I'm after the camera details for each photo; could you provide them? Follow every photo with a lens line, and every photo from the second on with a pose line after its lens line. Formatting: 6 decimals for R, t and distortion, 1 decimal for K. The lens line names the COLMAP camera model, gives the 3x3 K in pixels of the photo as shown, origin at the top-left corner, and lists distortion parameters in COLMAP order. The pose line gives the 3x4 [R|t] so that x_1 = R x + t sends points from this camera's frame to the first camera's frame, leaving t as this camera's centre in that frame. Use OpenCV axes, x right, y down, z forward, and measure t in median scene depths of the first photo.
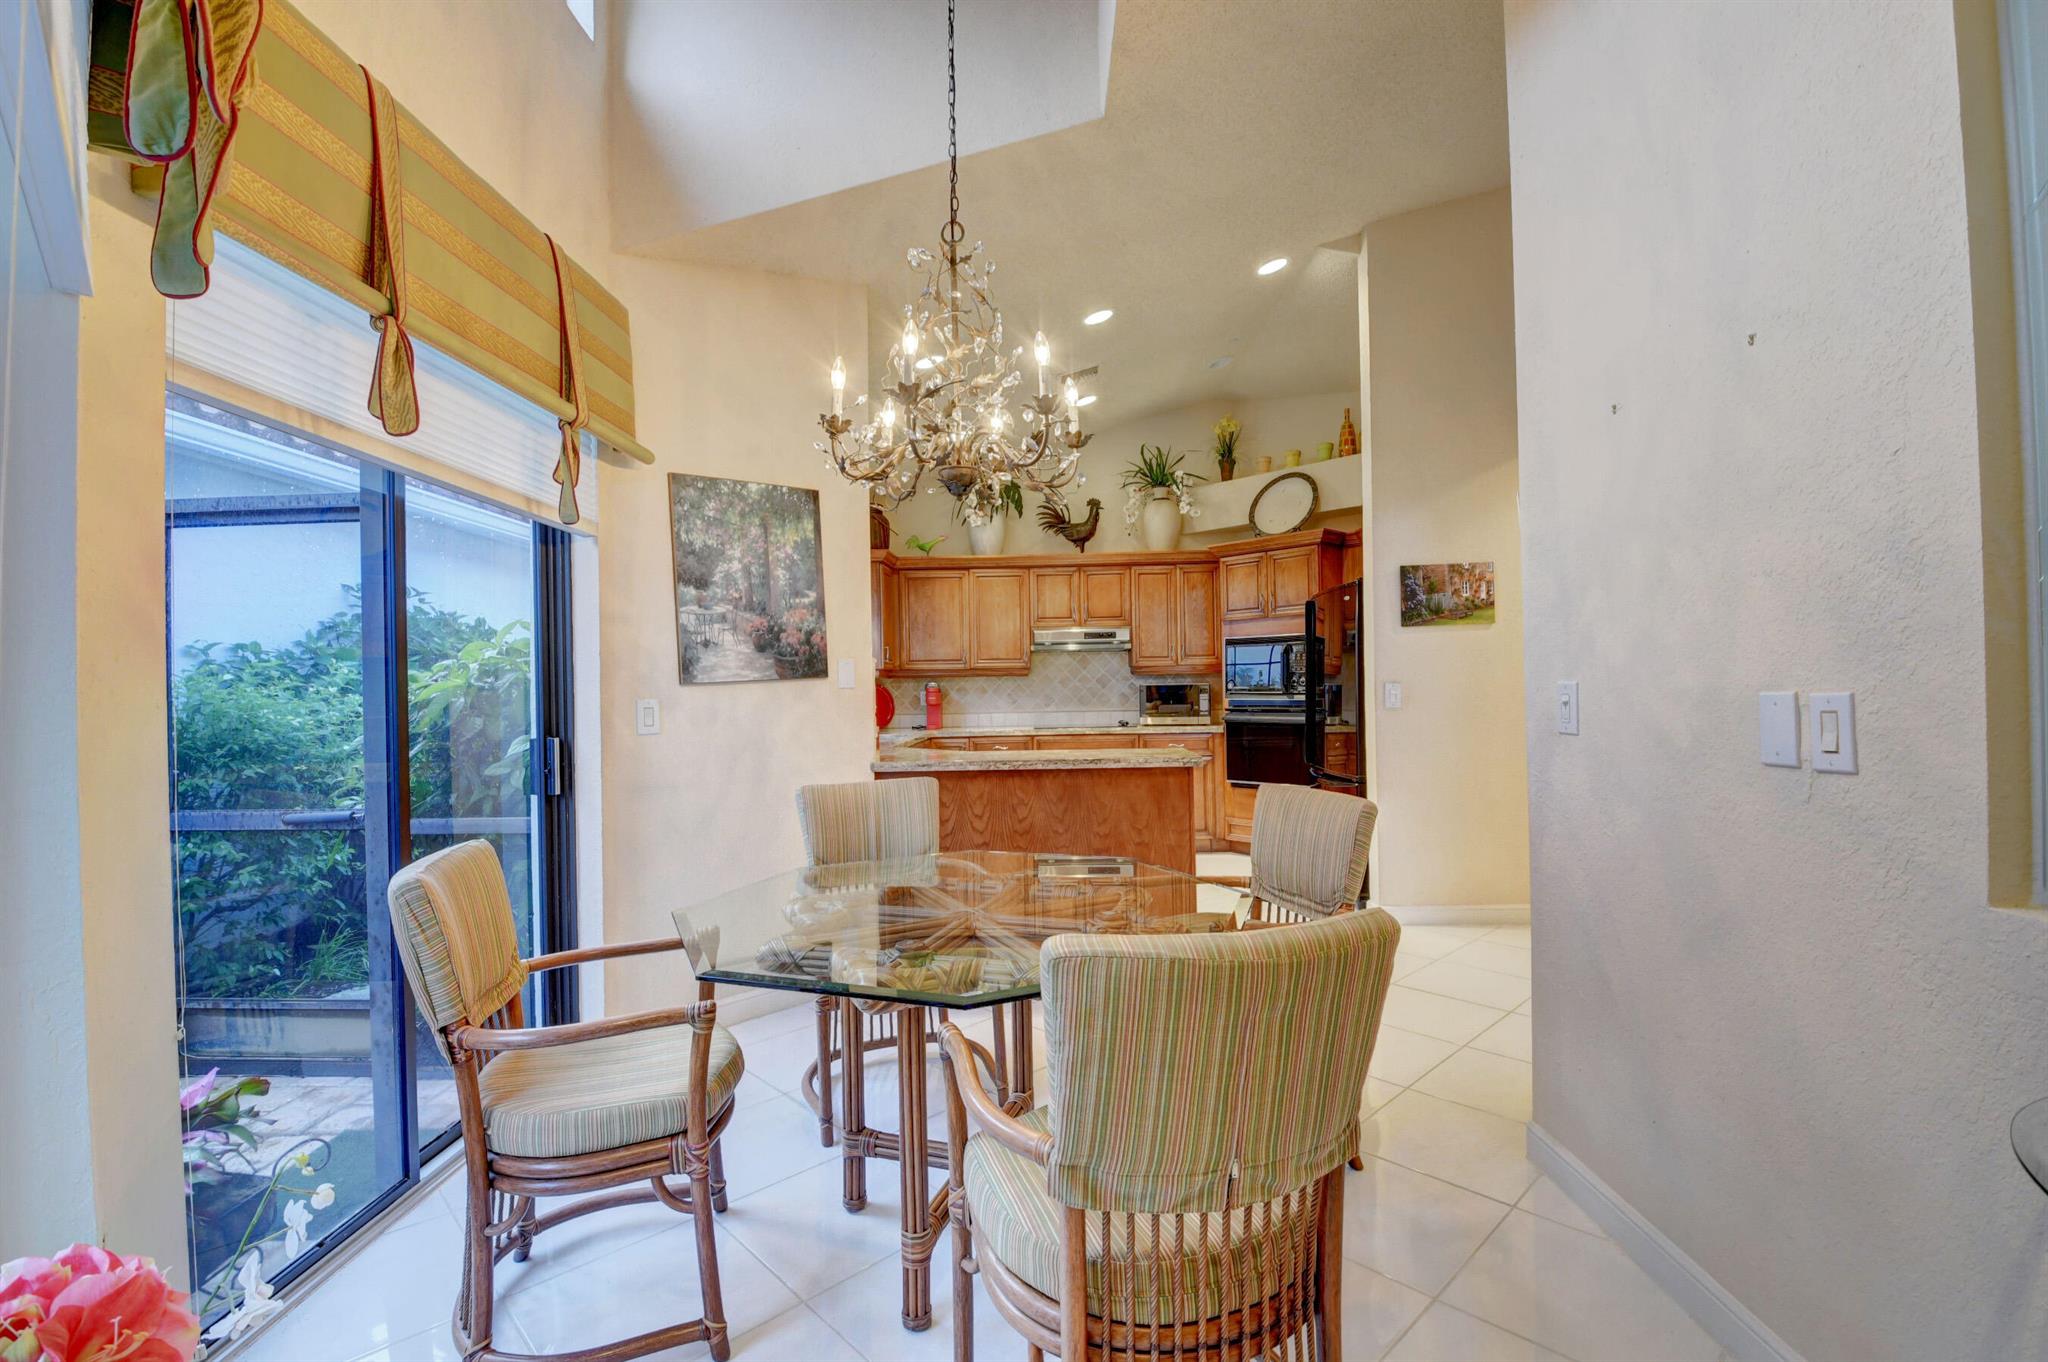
lens RADIAL K [[903.2, 0, 1024.0], [0, 903.2, 681.0], [0, 0, 1]] dist [0.008650, -0.021167]
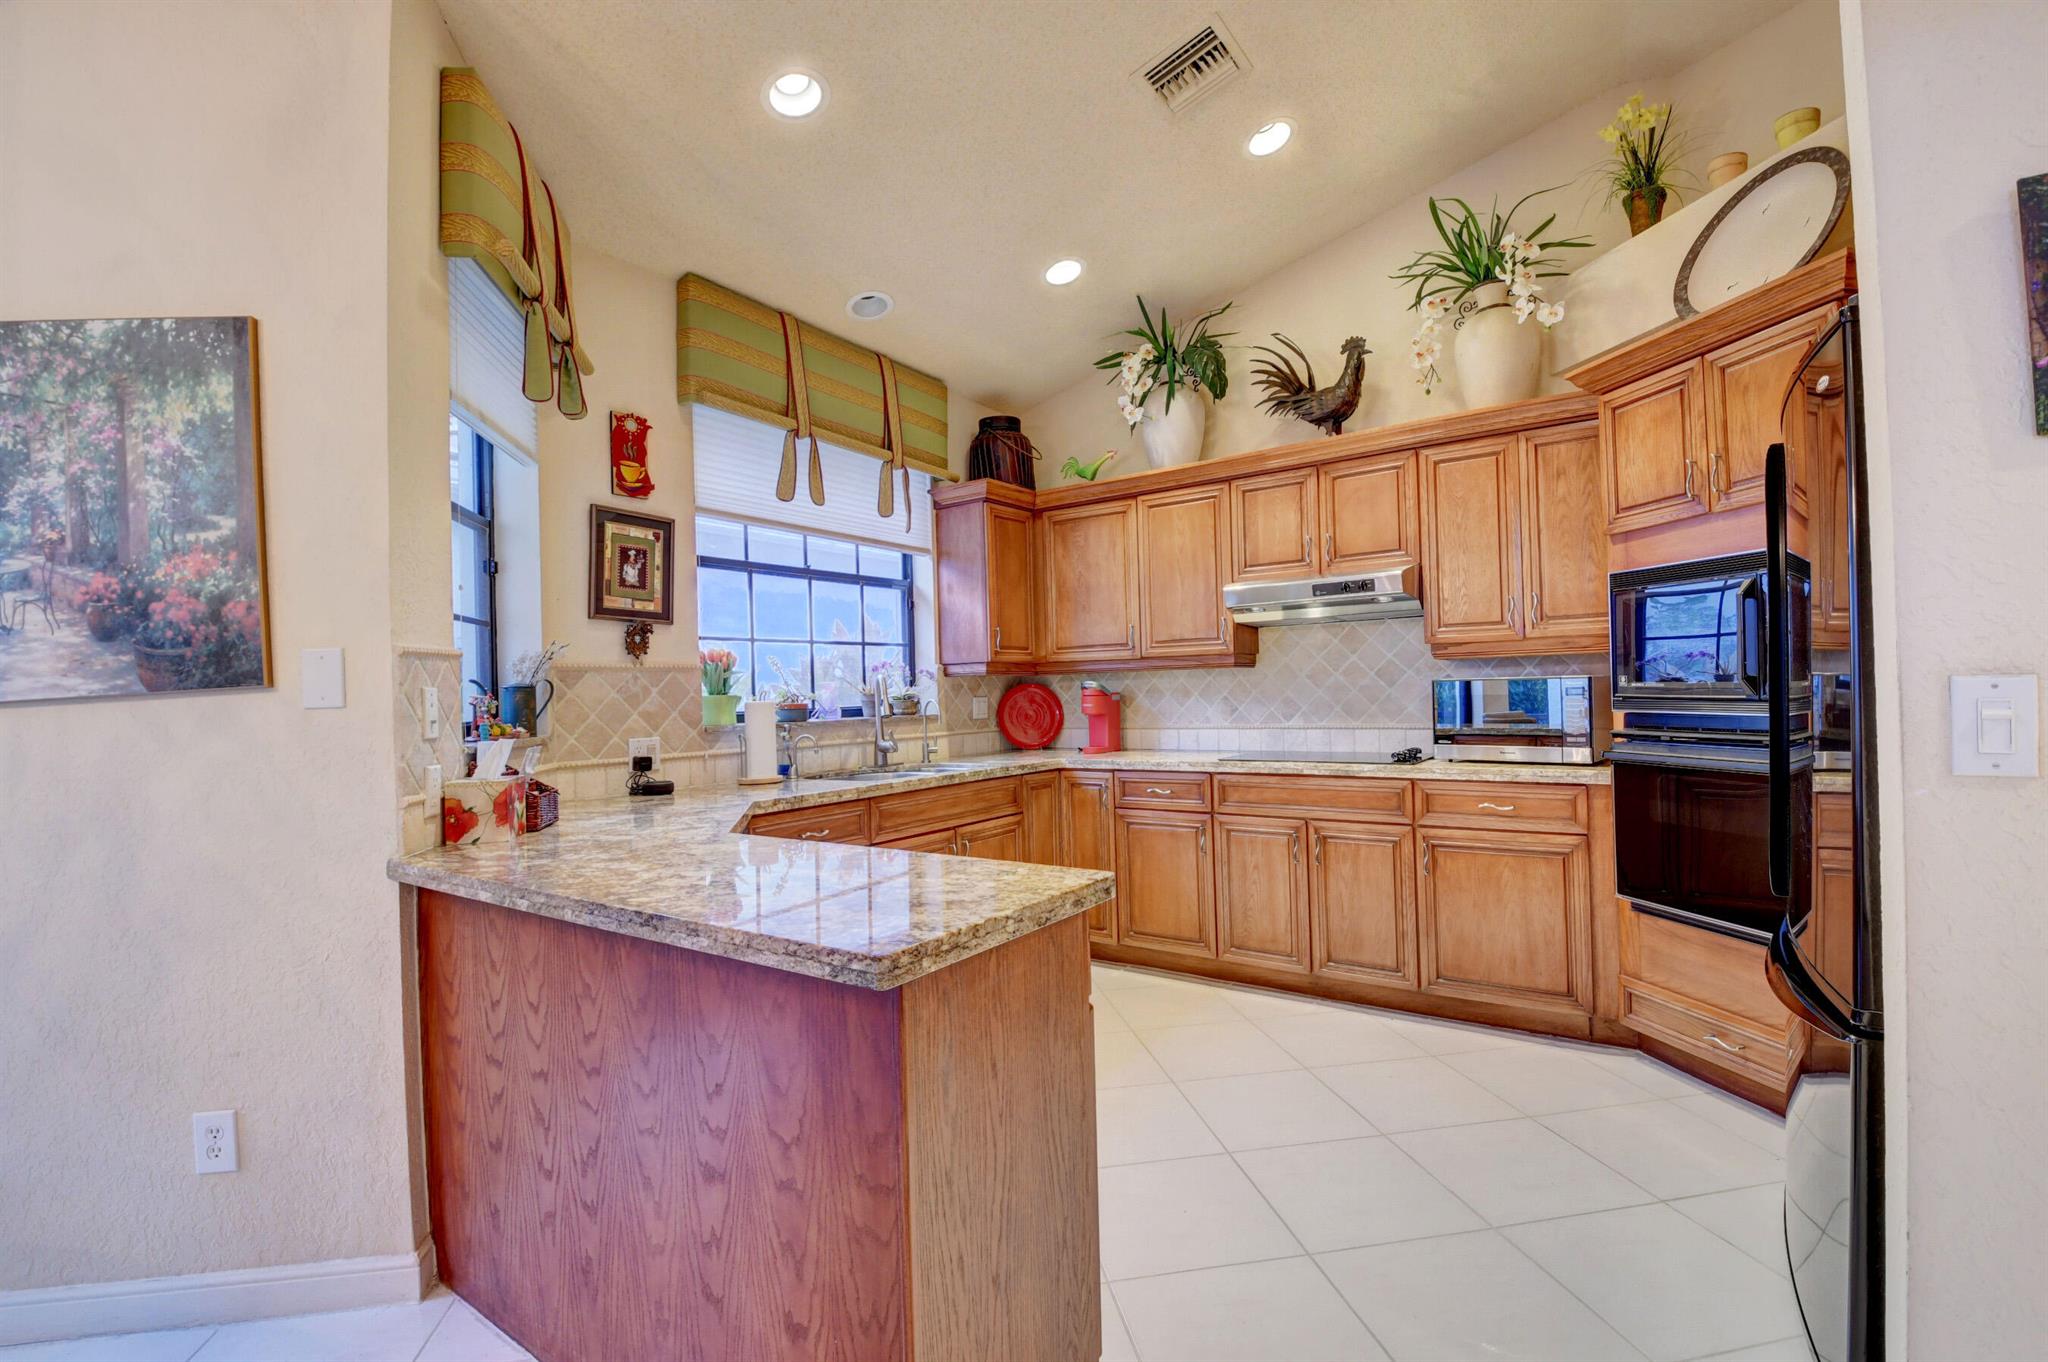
lens RADIAL K [[903.2, 0, 1024.0], [0, 903.2, 681.0], [0, 0, 1]] dist [0.008650, -0.021167]
pose [[0.827913, -0.012793, -0.560710, 0.255401], [0.017499, 0.999842, 0.003026, -0.001018], [0.560583, -0.012317, 0.828006, 0.519245]]
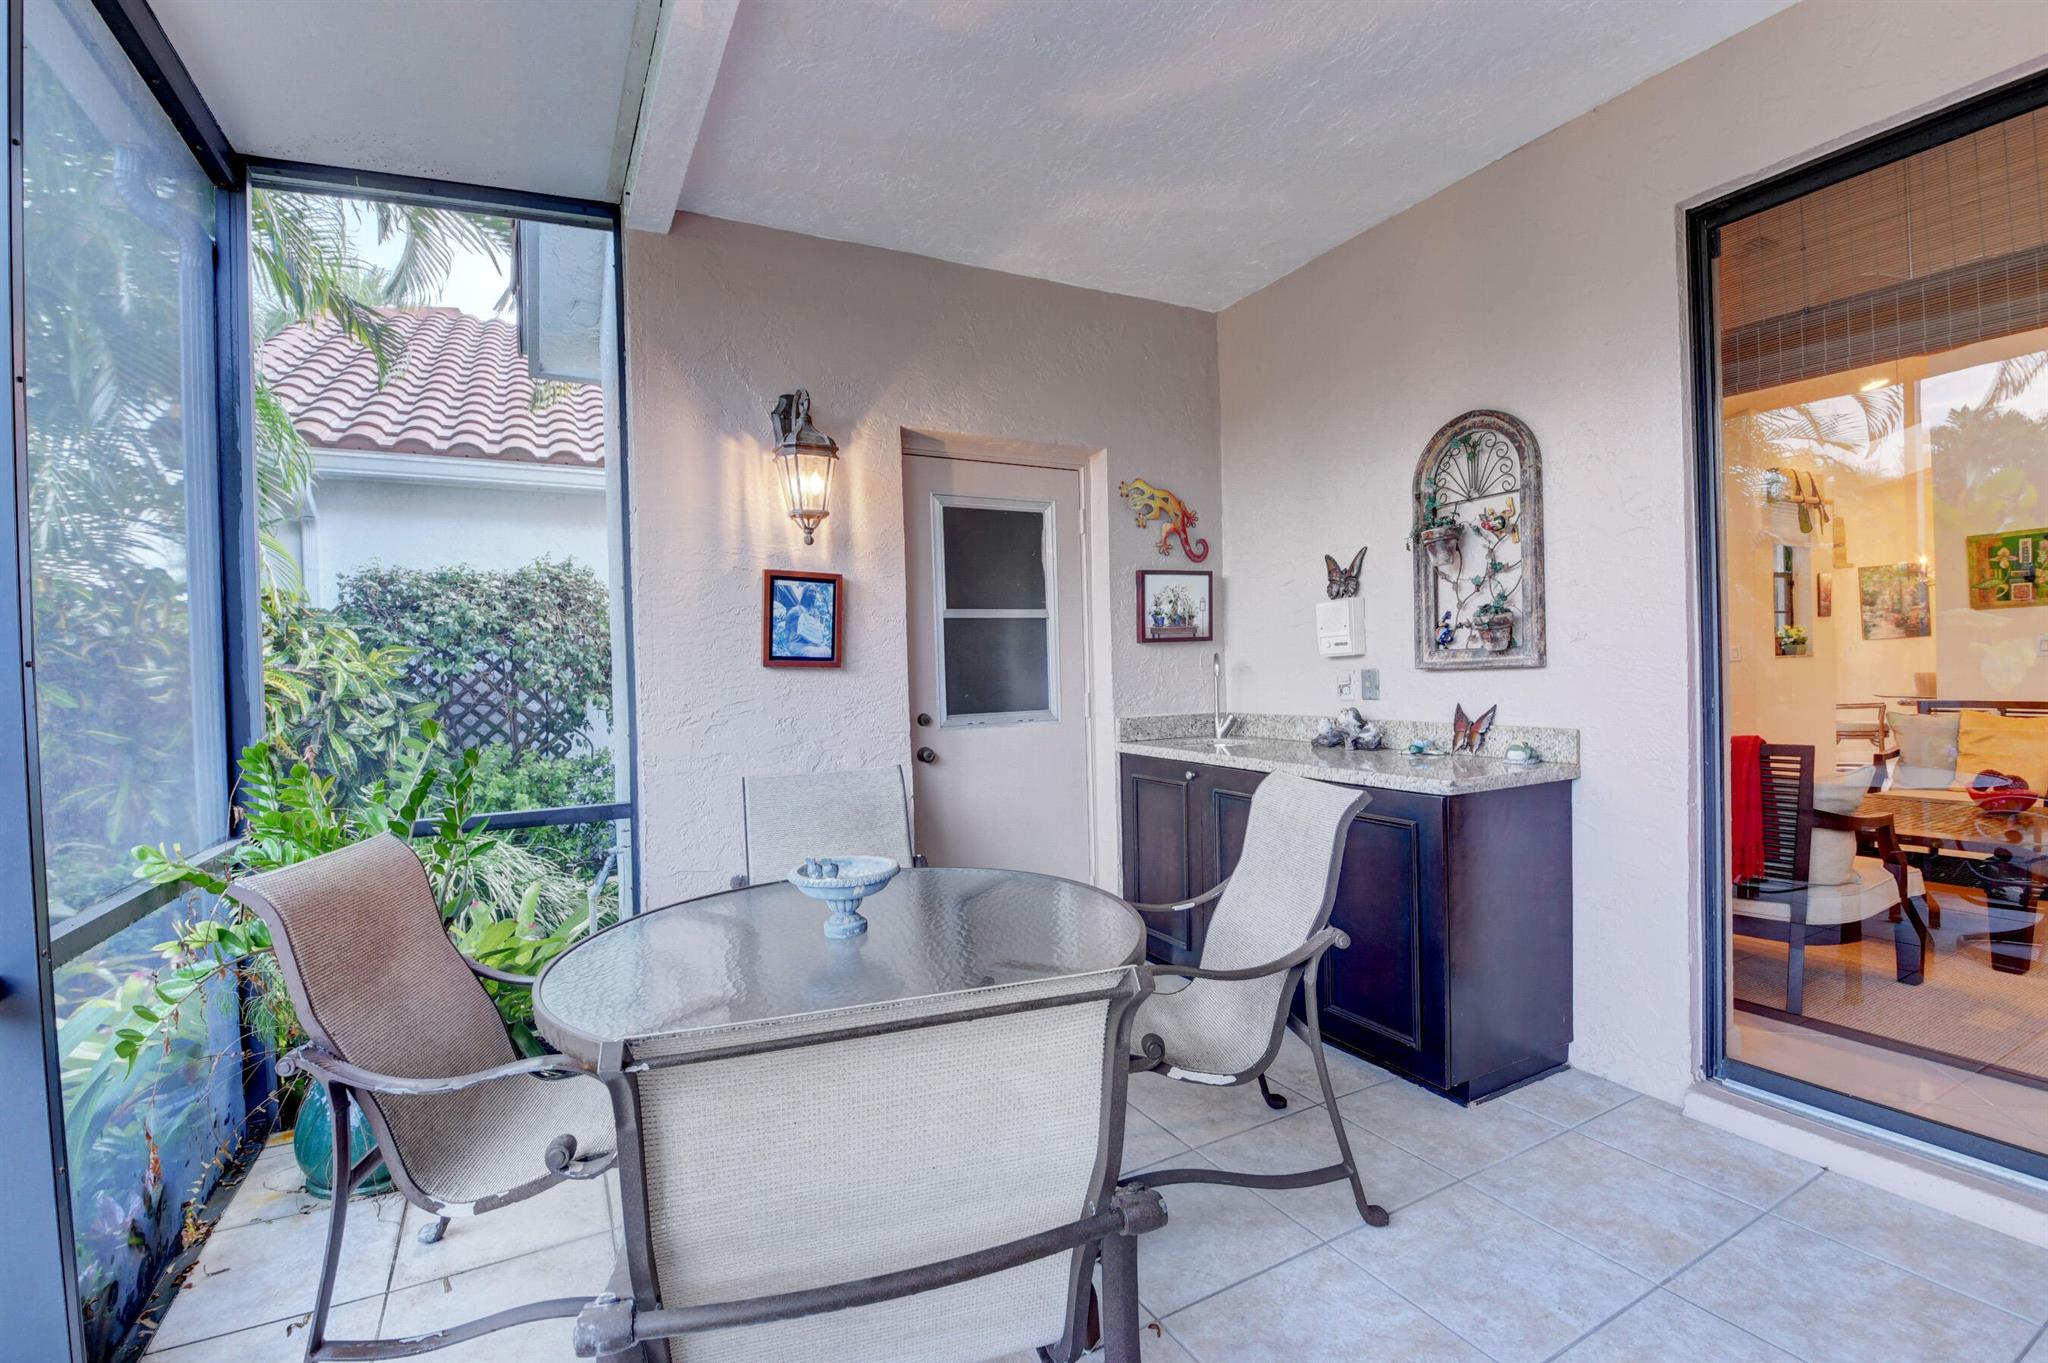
lens RADIAL K [[903.2, 0, 1024.0], [0, 903.2, 681.5], [0, 0, 1]] dist [0.008650, -0.021167]
pose [[0.486773, 0.016523, -0.873372, 0.461409], [0.021829, 0.999279, 0.031072, -0.005969], [0.873255, -0.034190, 0.486062, -1.547923]]
